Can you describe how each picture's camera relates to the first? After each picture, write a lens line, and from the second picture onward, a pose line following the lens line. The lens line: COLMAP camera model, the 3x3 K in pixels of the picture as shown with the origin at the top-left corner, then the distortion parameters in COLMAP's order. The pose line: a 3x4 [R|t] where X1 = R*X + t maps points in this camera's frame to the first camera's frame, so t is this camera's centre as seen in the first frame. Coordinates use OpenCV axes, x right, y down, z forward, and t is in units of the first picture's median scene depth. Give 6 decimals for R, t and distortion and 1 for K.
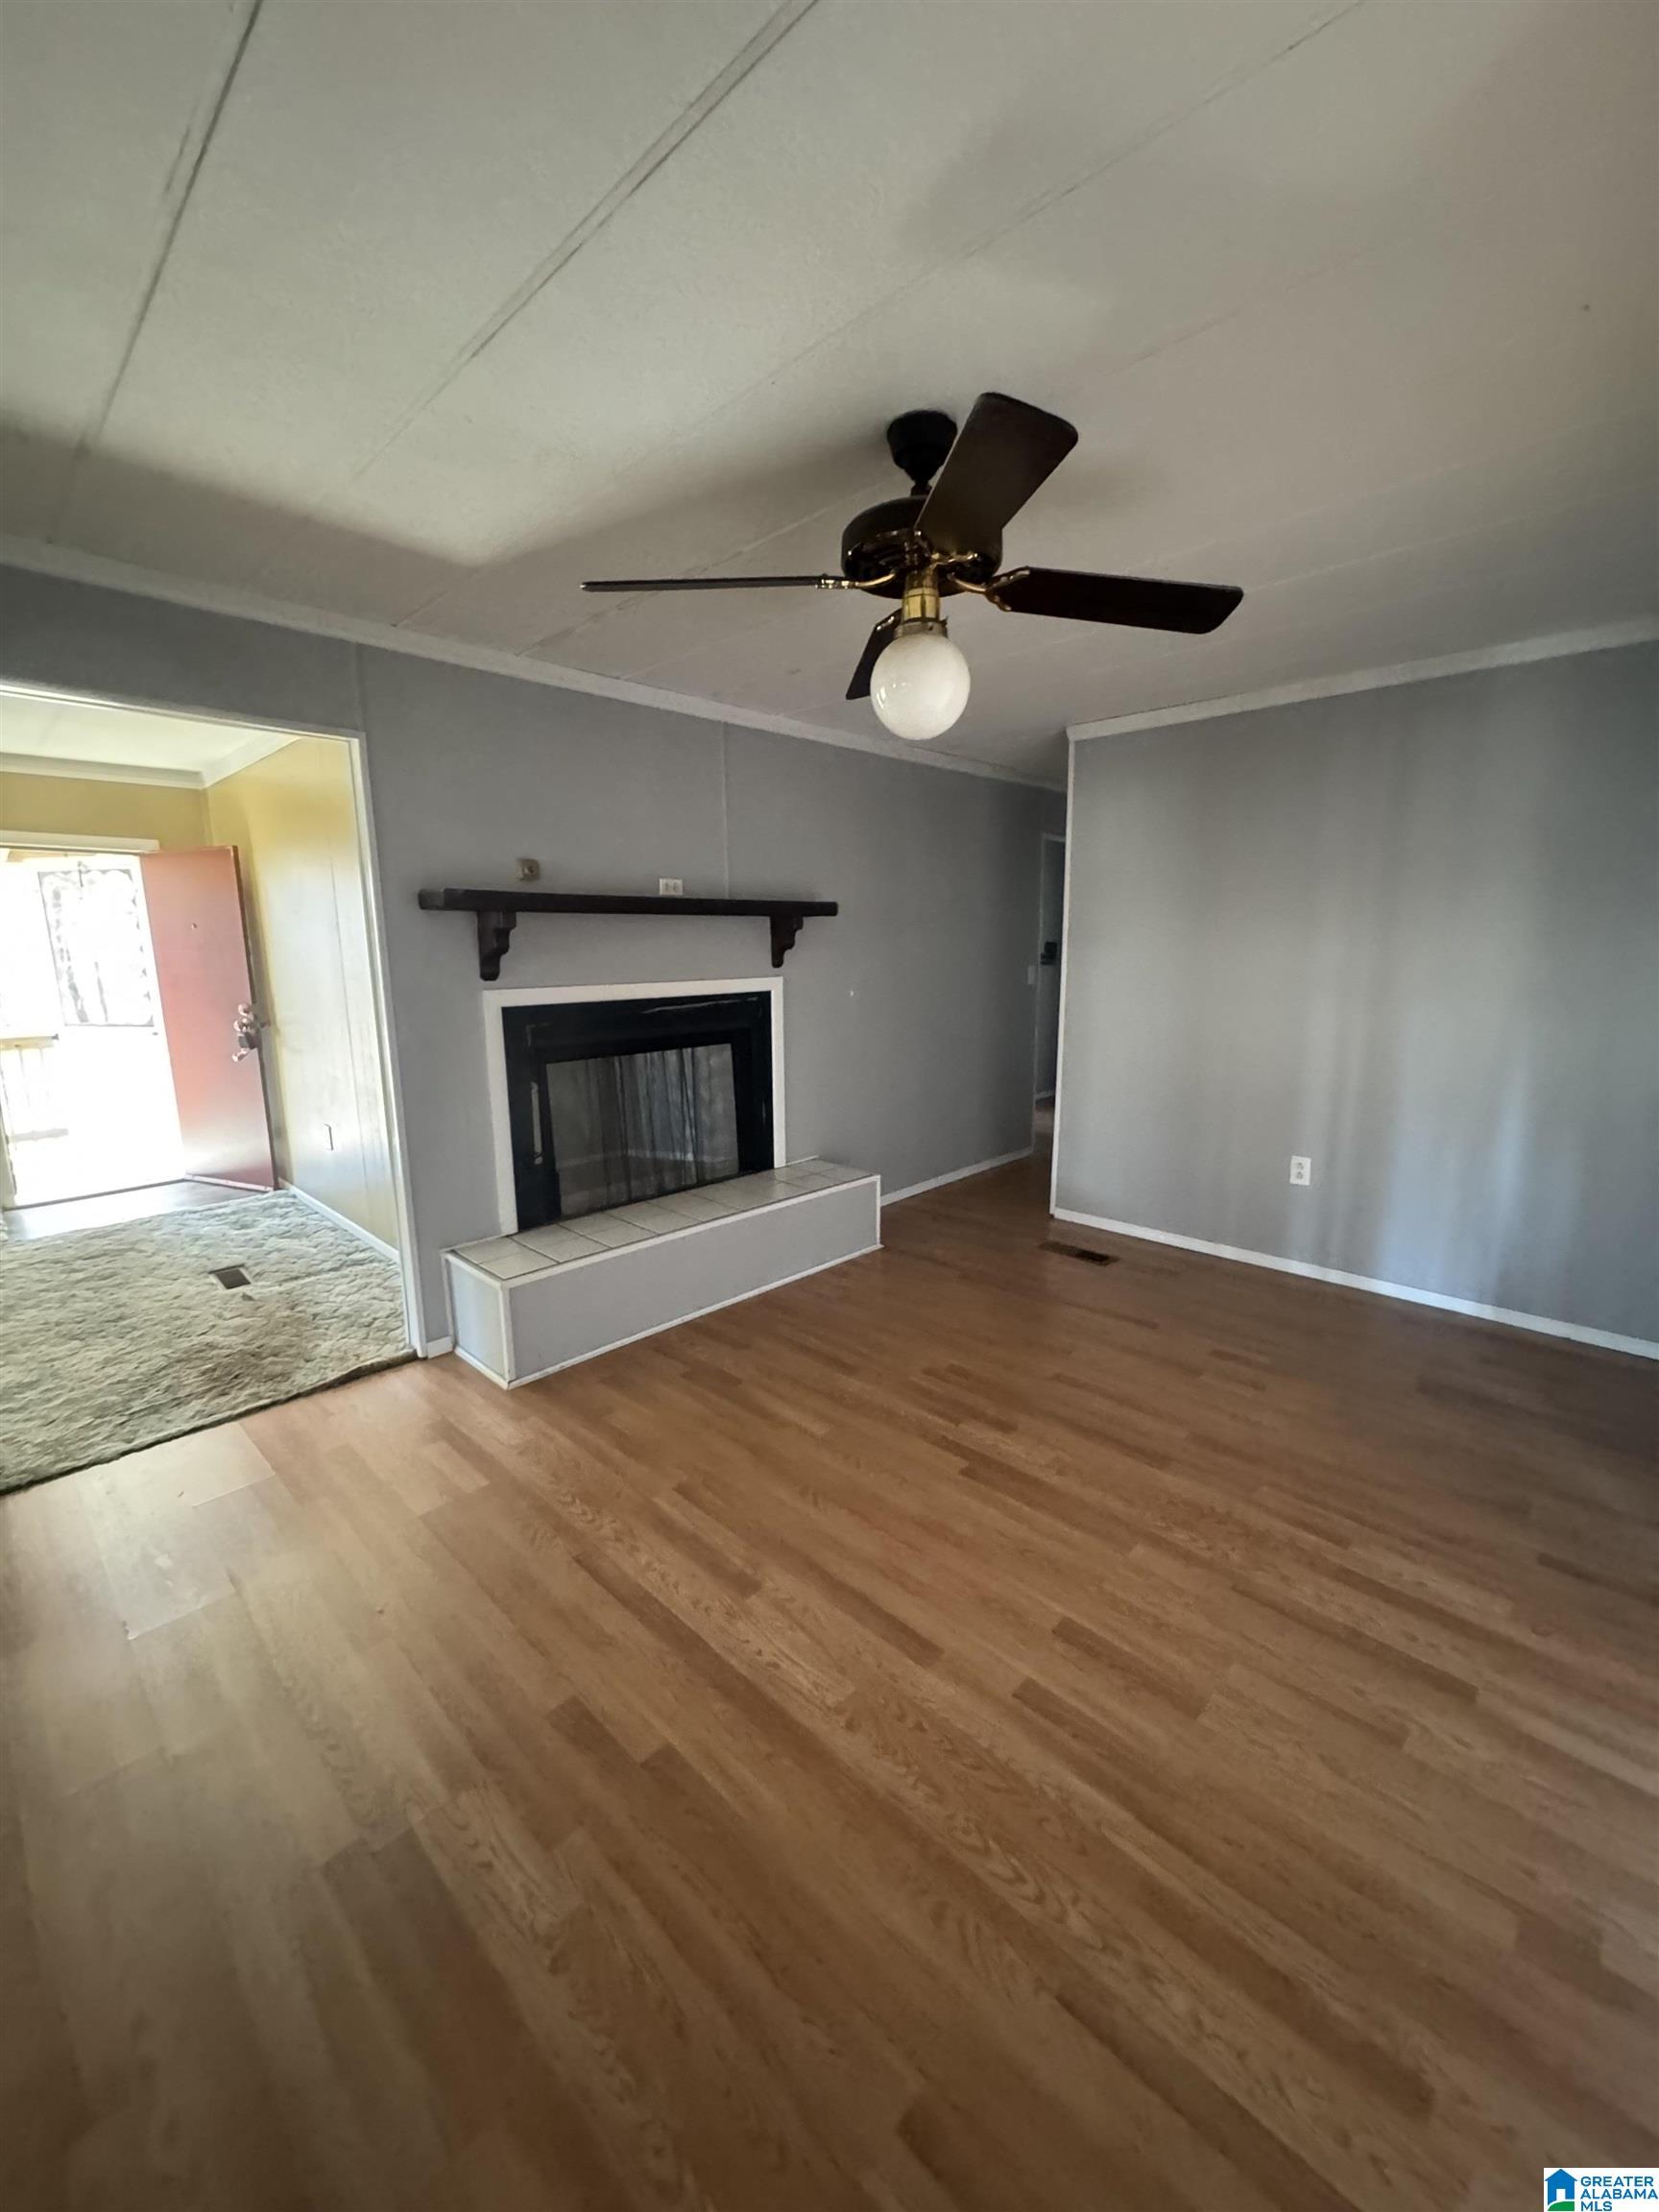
lens RADIAL K [[881.0, 0, 831.5], [0, 881.0, 1107.8], [0, 0, 1]] dist [-0.000605, 0.000045]
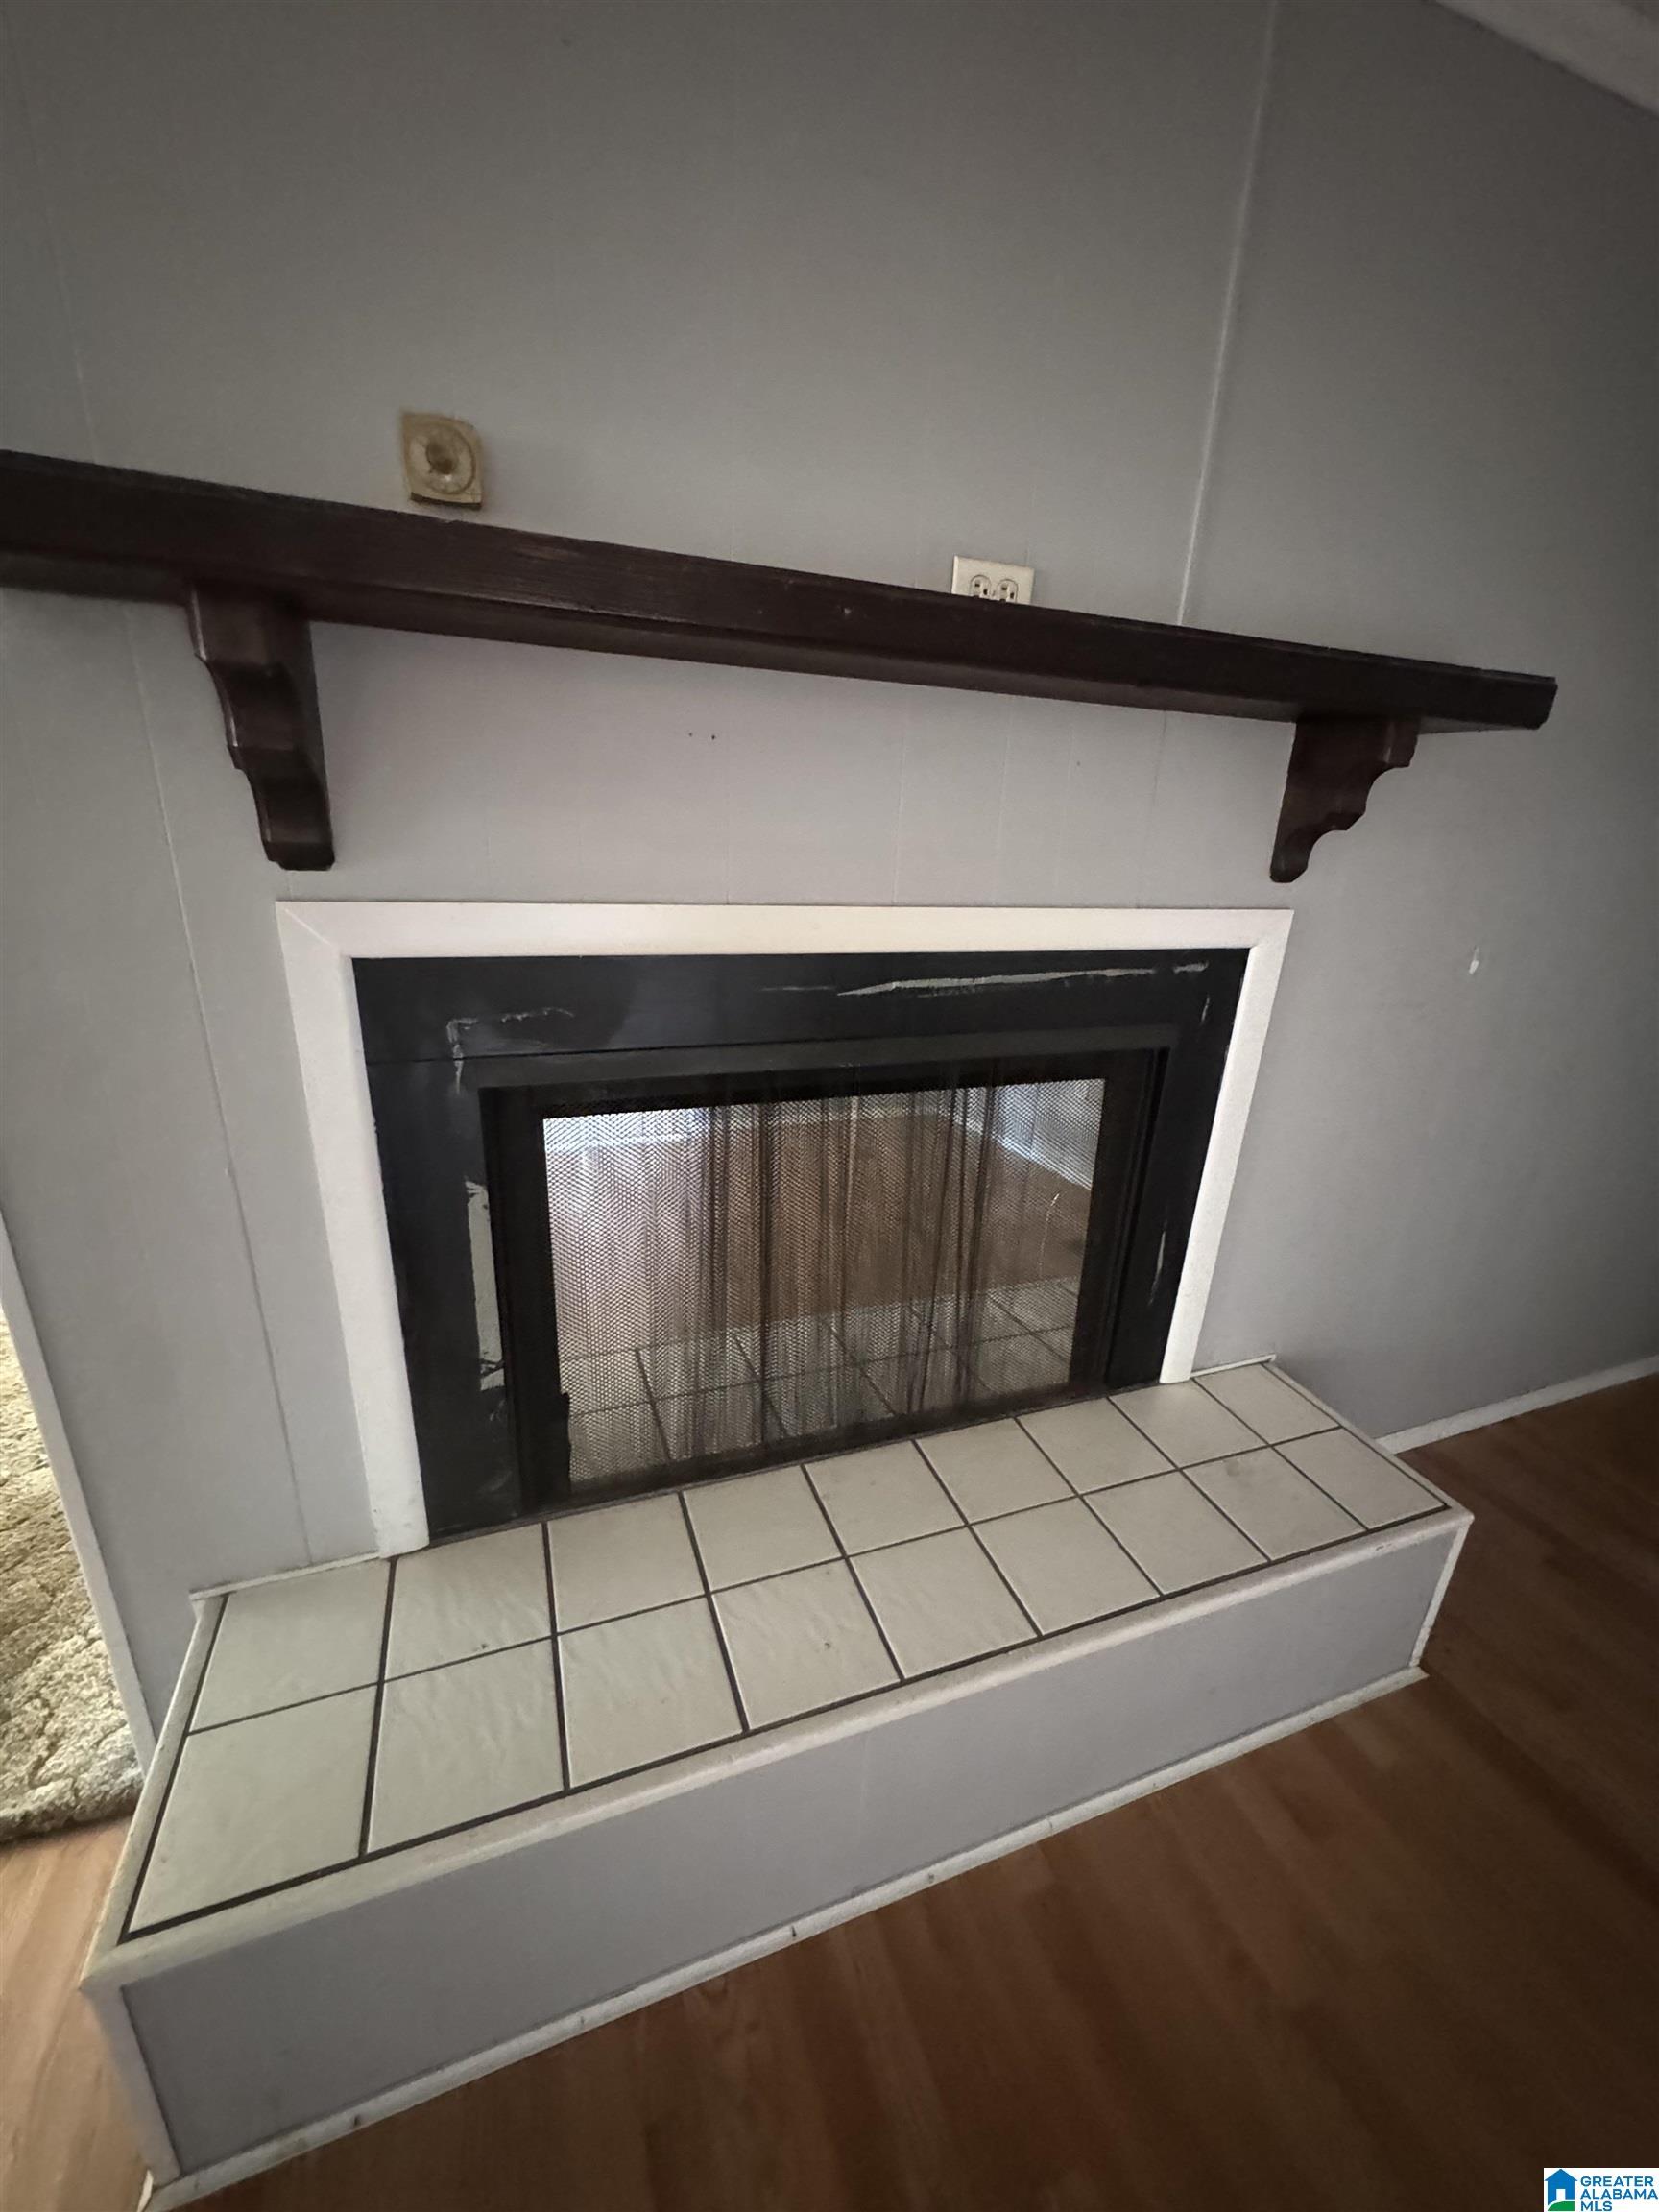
lens RADIAL K [[881.0, 0, 831.4], [0, 881.0, 1101.8], [0, 0, 1]] dist [-0.000605, 0.000045]
pose [[0.903596, 0.188870, -0.384504, -0.088515], [-0.135239, 0.977429, 0.162302, -0.130721], [0.406479, -0.094656, 0.908744, 0.740617]]
